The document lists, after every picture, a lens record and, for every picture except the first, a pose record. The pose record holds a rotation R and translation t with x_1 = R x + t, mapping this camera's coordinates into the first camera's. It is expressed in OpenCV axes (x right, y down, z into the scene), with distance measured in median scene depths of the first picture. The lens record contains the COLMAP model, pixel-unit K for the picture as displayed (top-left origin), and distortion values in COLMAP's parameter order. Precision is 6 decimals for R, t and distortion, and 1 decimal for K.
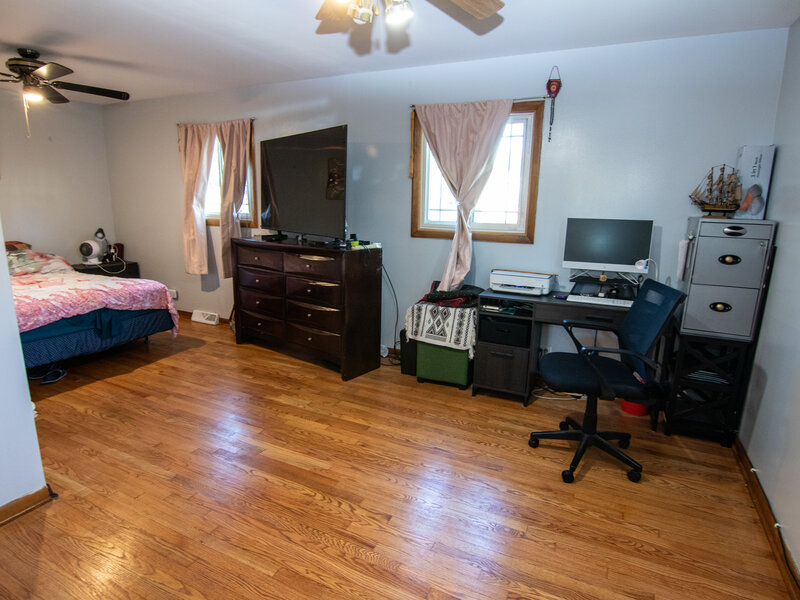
lens RADIAL K [[455.5, 0, 400.3], [0, 455.5, 301.6], [0, 0, 1]] dist [-0.002012, -0.016818]
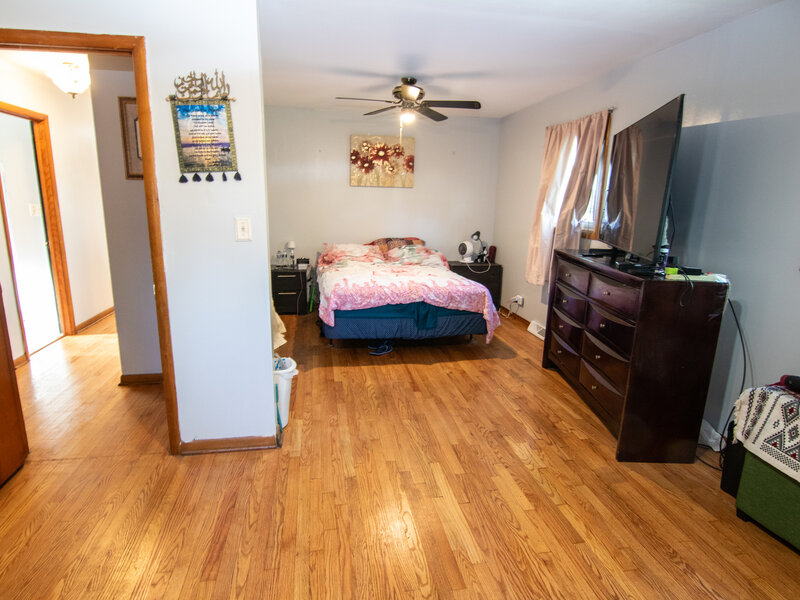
lens RADIAL K [[455.5, 0, 400.3], [0, 455.5, 301.6], [0, 0, 1]] dist [-0.002012, -0.016818]
pose [[0.596590, 0.168917, -0.784569, 0.185851], [-0.182853, 0.980496, 0.072058, -0.055872], [0.781438, 0.100471, 0.615841, 0.268098]]
